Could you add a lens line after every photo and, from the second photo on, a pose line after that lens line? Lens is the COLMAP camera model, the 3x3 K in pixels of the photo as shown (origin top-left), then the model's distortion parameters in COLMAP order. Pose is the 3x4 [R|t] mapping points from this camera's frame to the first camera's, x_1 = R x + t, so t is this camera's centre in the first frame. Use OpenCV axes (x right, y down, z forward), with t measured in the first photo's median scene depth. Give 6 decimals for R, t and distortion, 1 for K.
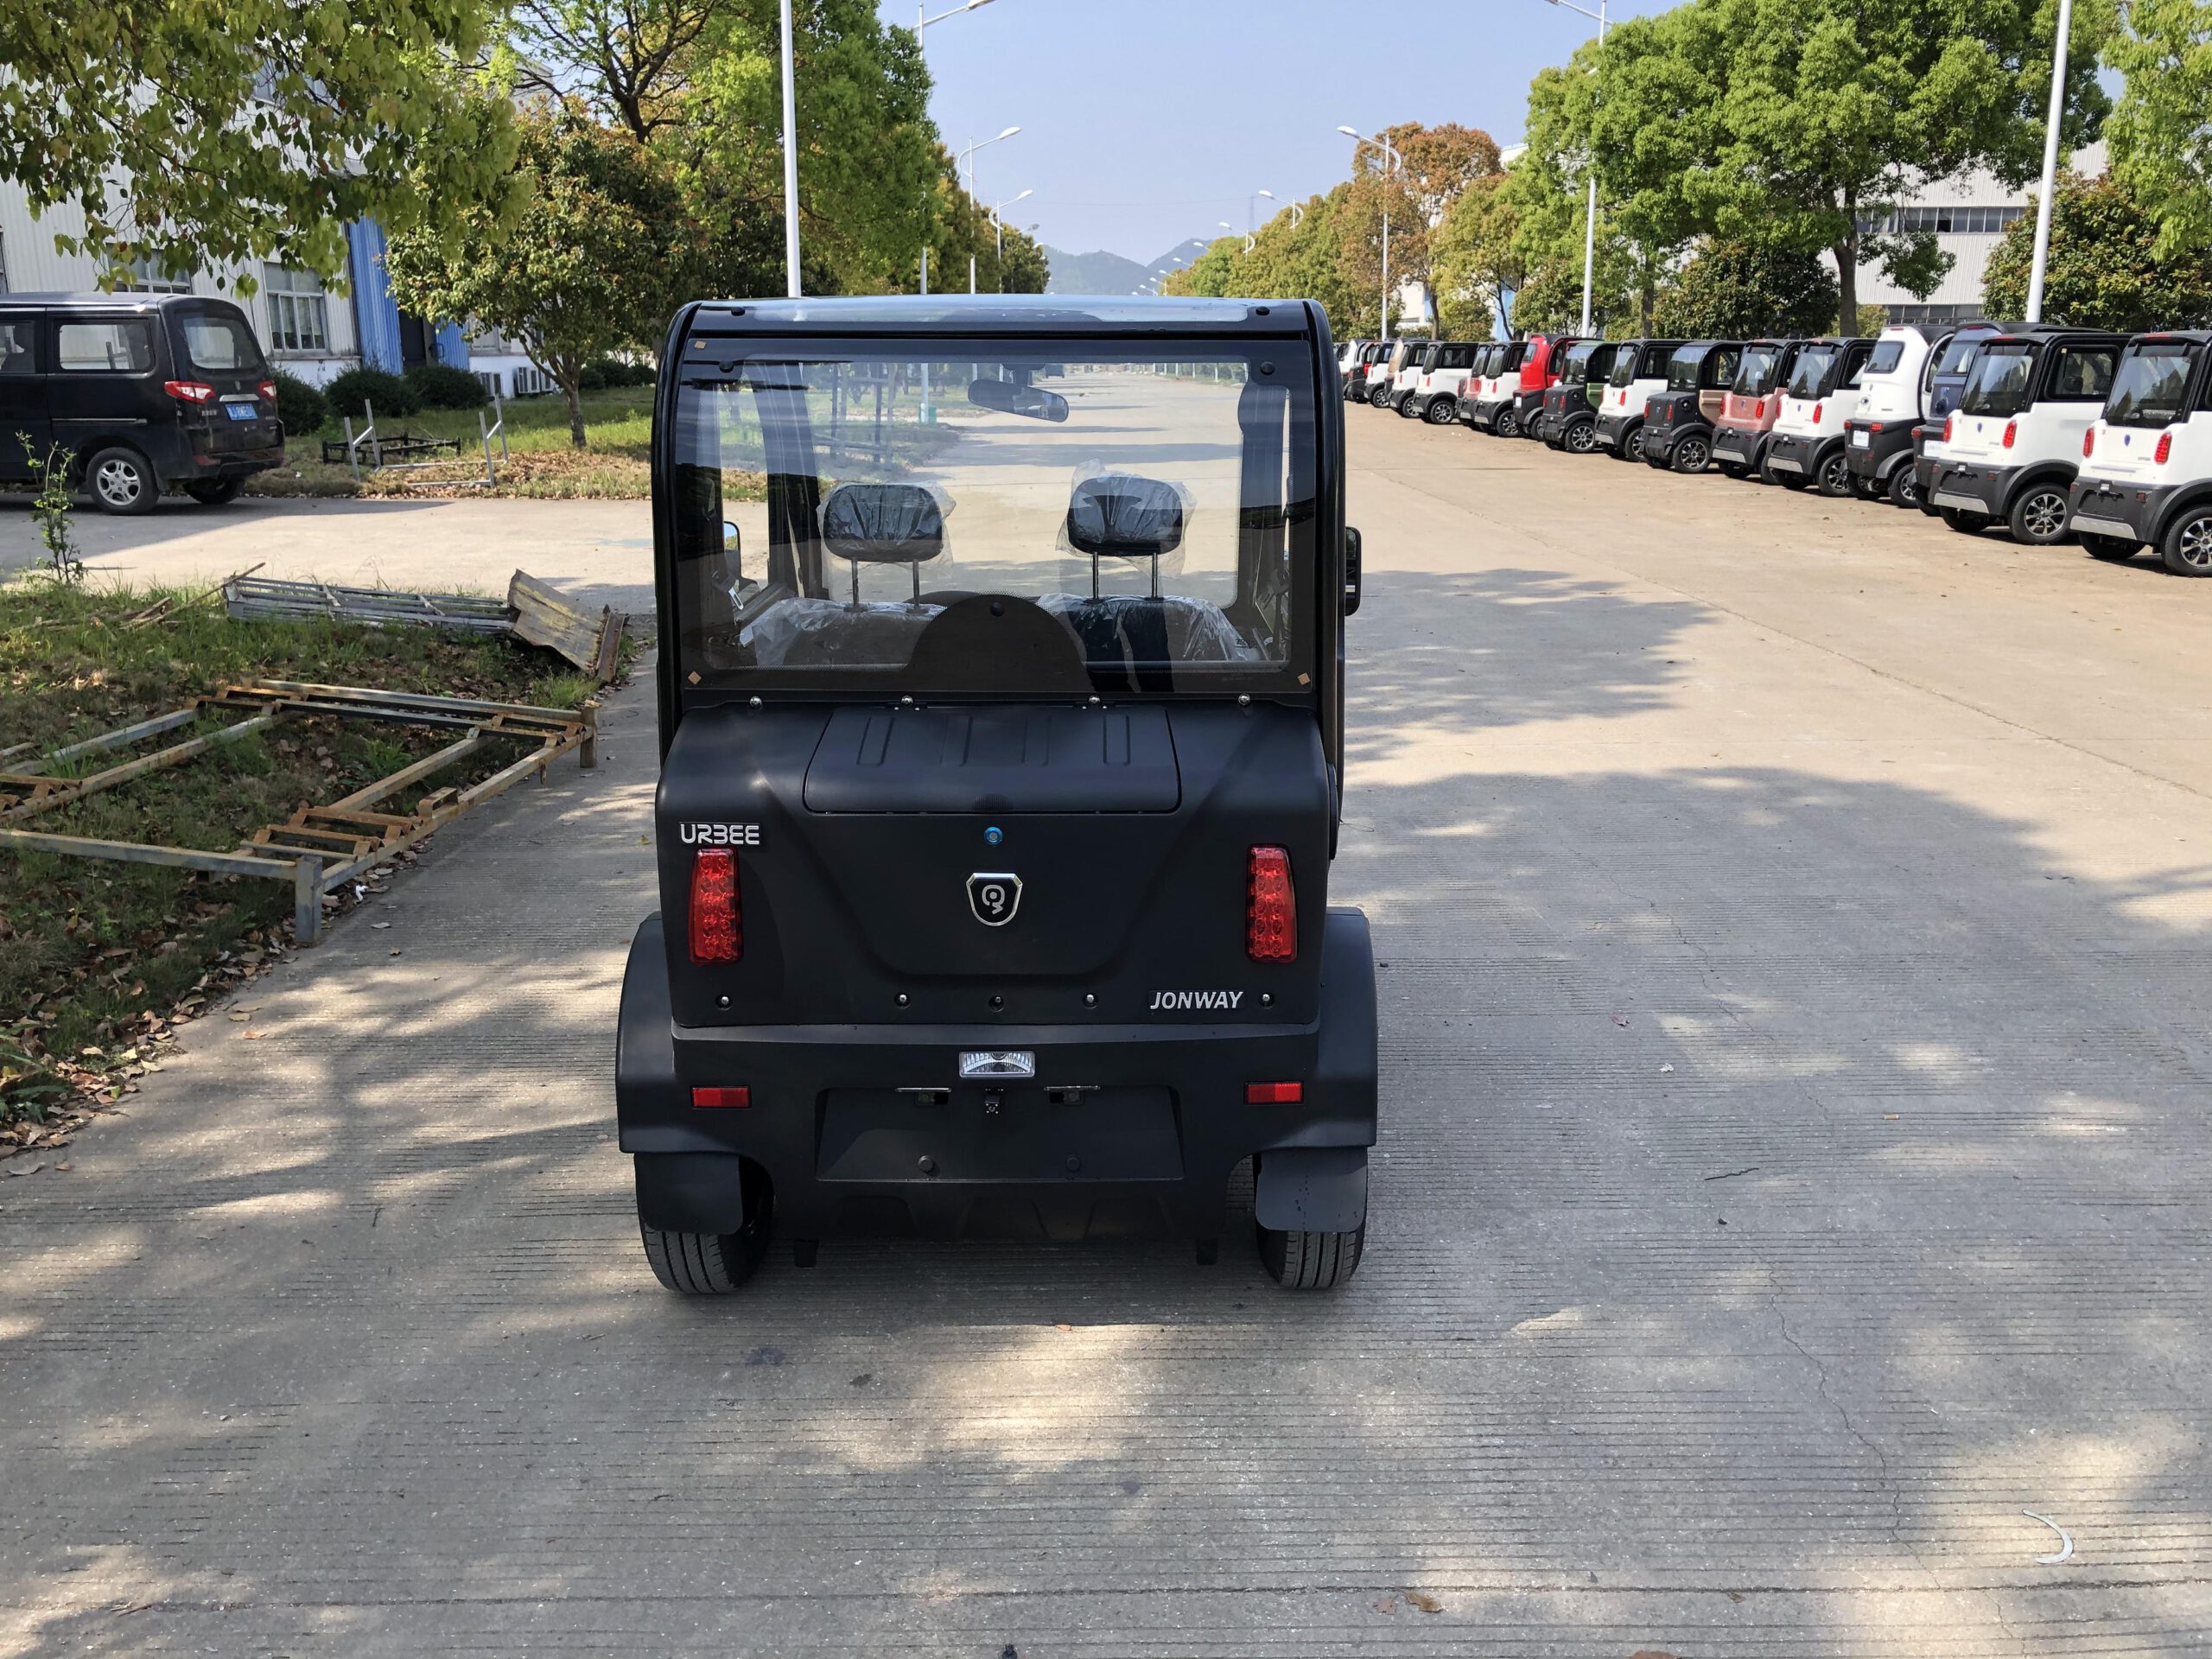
lens RADIAL K [[1830.2, 0, 1088.6], [0, 1830.2, 797.0], [0, 0, 1]] dist [0.007755, 0.011176]
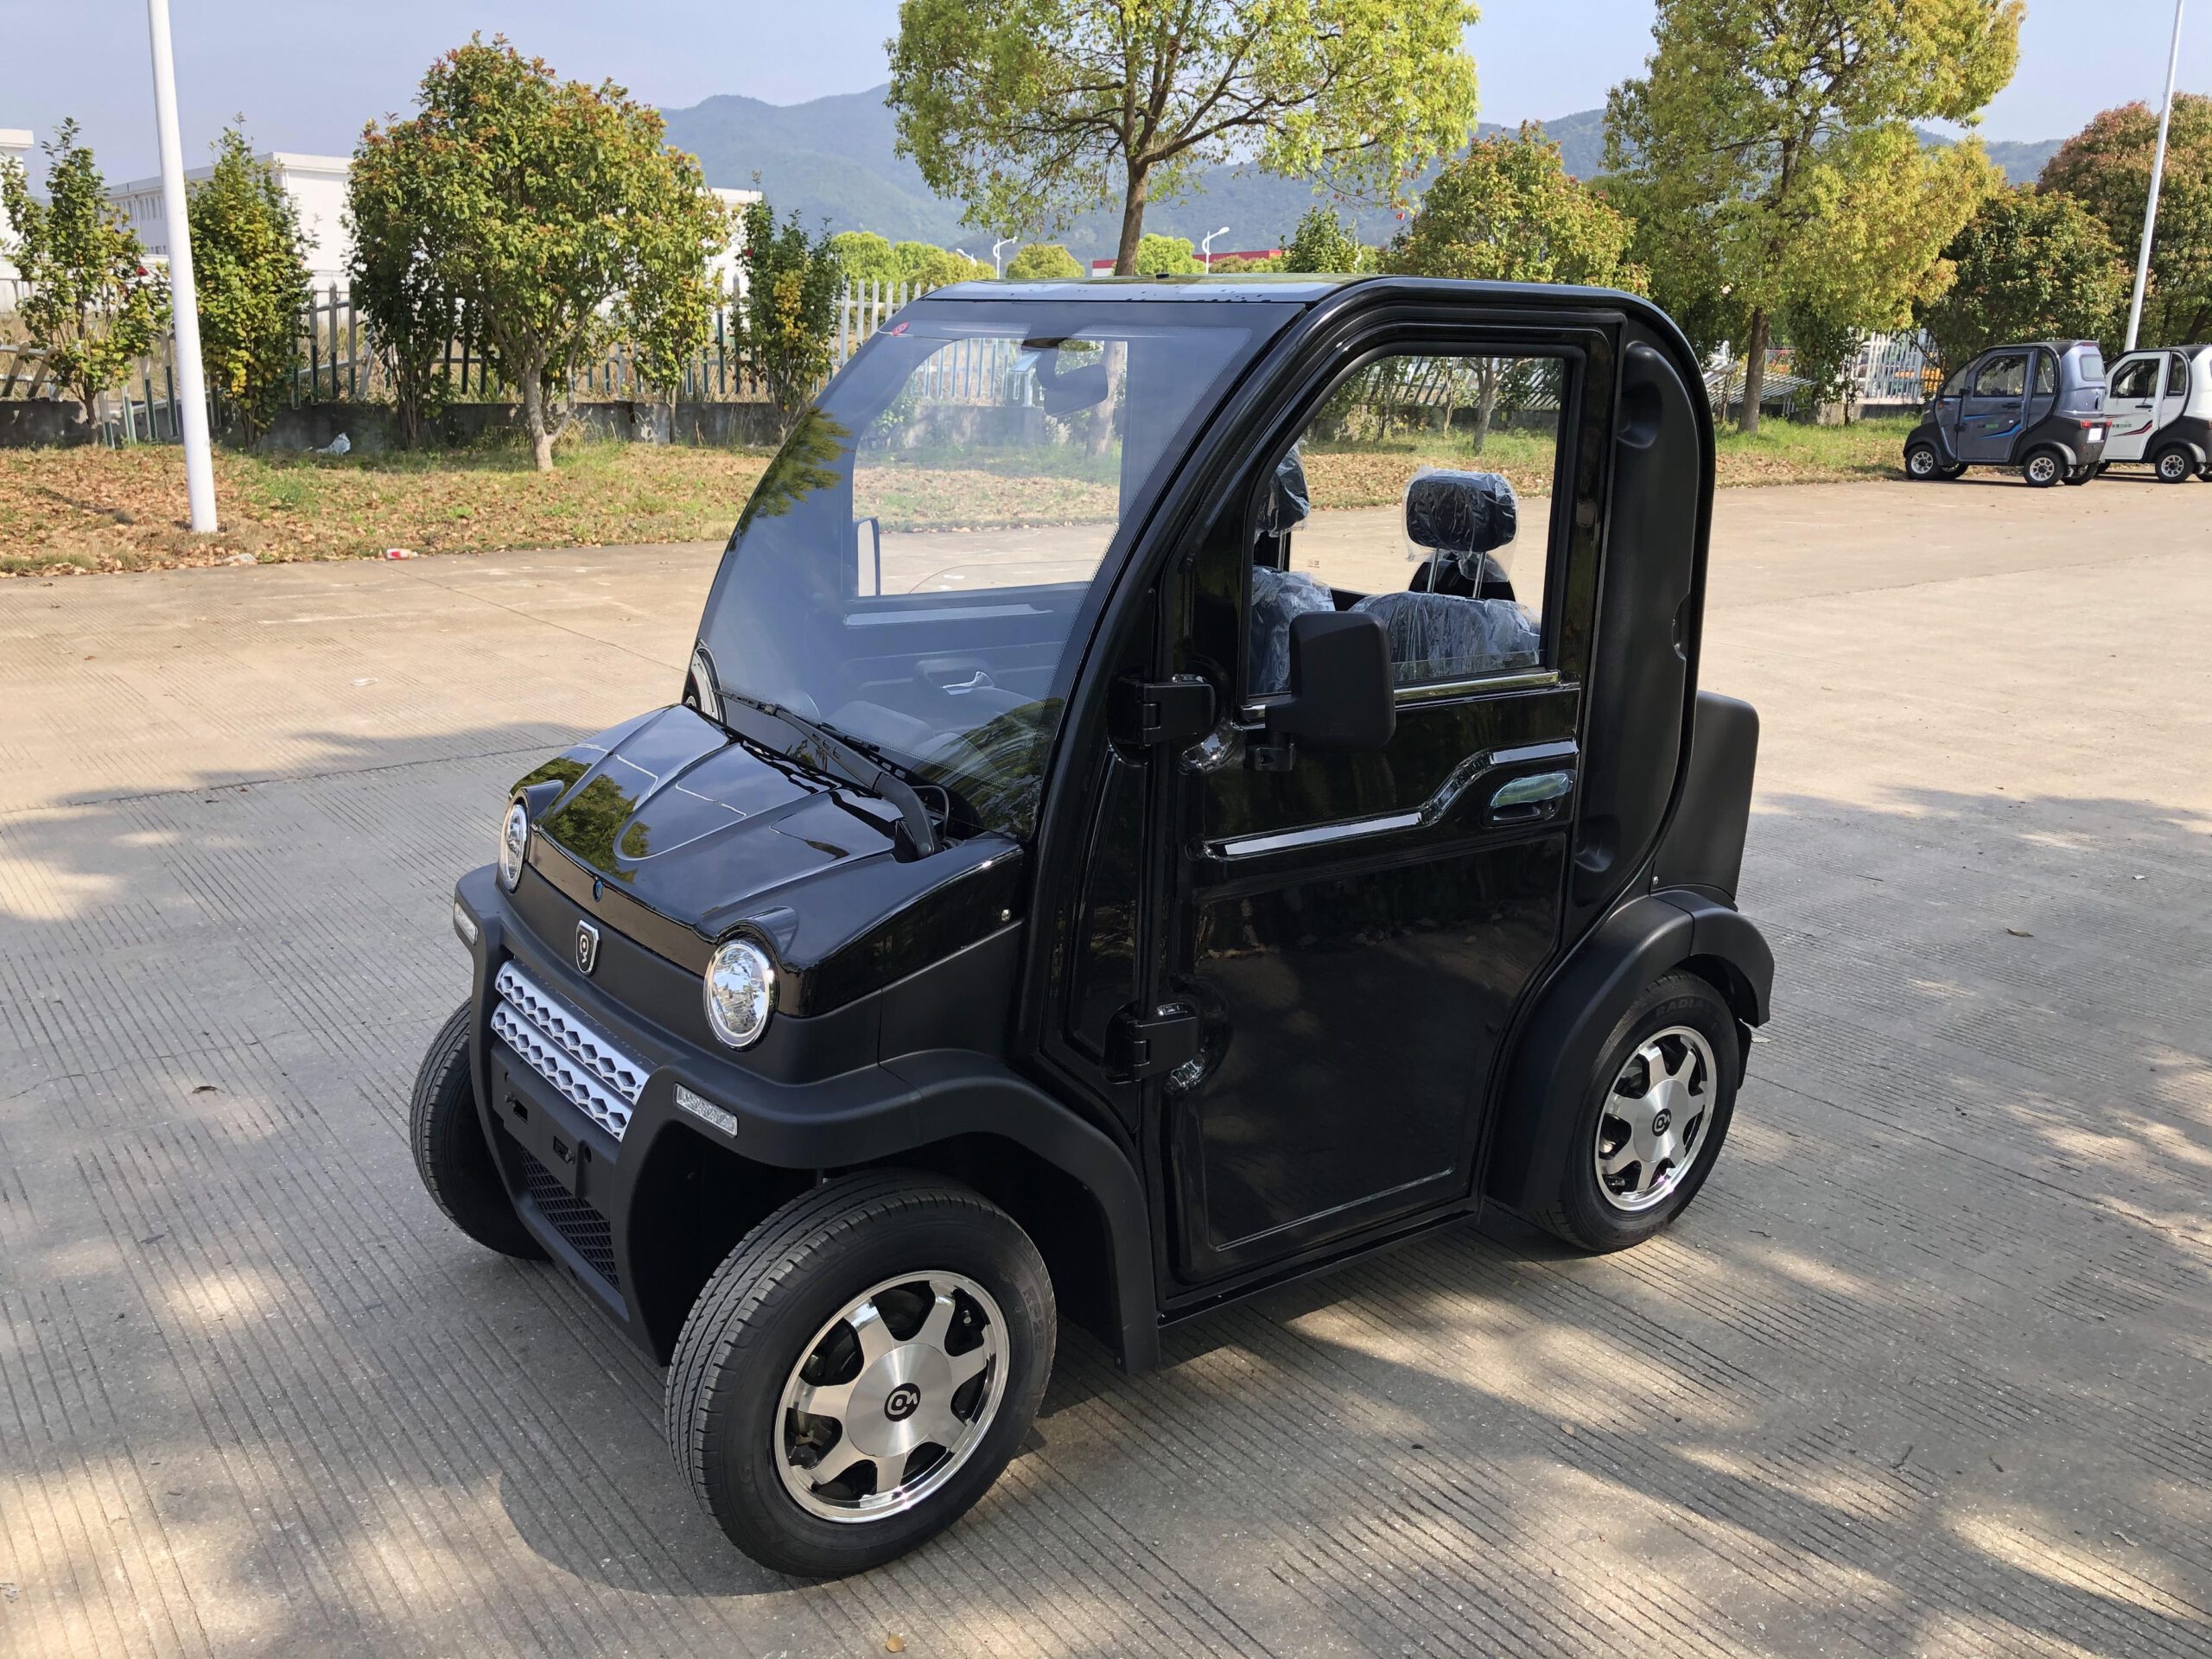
lens RADIAL K [[1820.4, 0, 1095.8], [0, 1820.4, 824.1], [0, 0, 1]] dist [0.000394, -0.005844]
pose [[-0.602572, -0.209415, 0.770099, -0.127672], [0.157944, 0.914579, 0.372290, -0.064590], [-0.782279, 0.345964, -0.518024, 0.278843]]
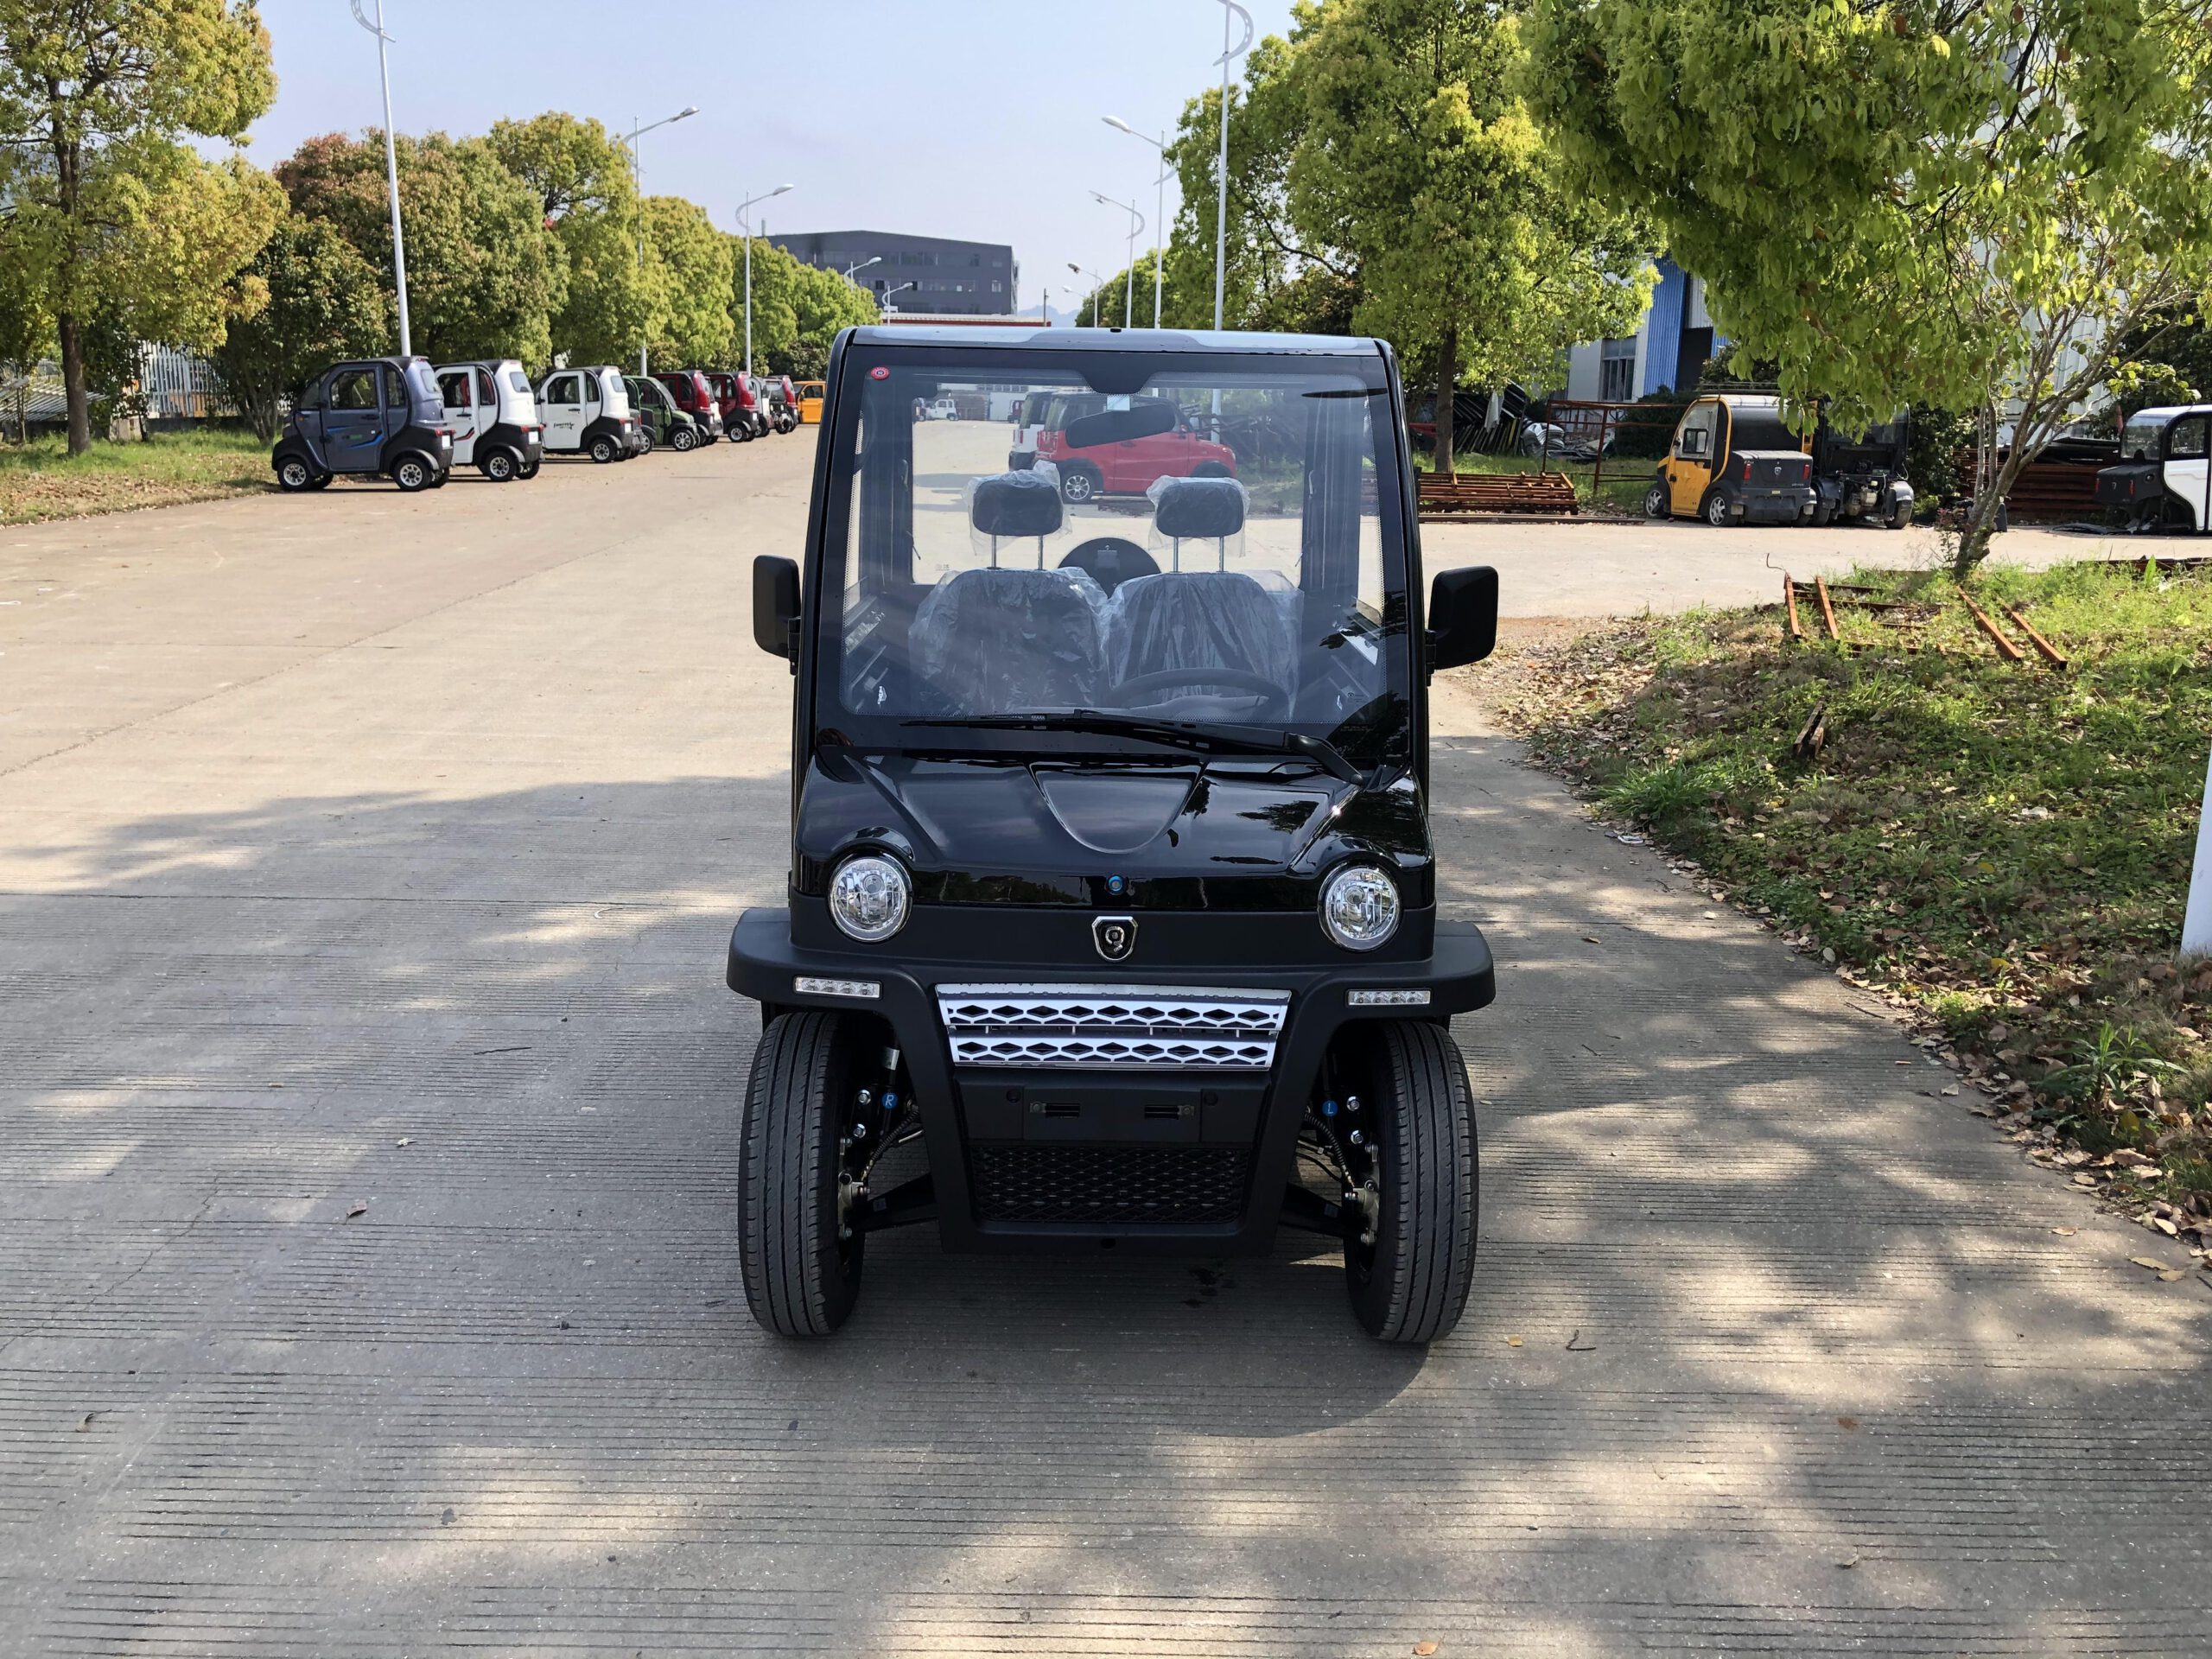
lens RADIAL K [[1820.4, 0, 1095.8], [0, 1820.4, 824.1], [0, 0, 1]] dist [0.000394, -0.005844]
pose [[-0.999936, -0.008688, -0.007303, -0.003854], [-0.011009, 0.898970, 0.437873, -0.083401], [0.002761, 0.437925, -0.899007, 0.366404]]
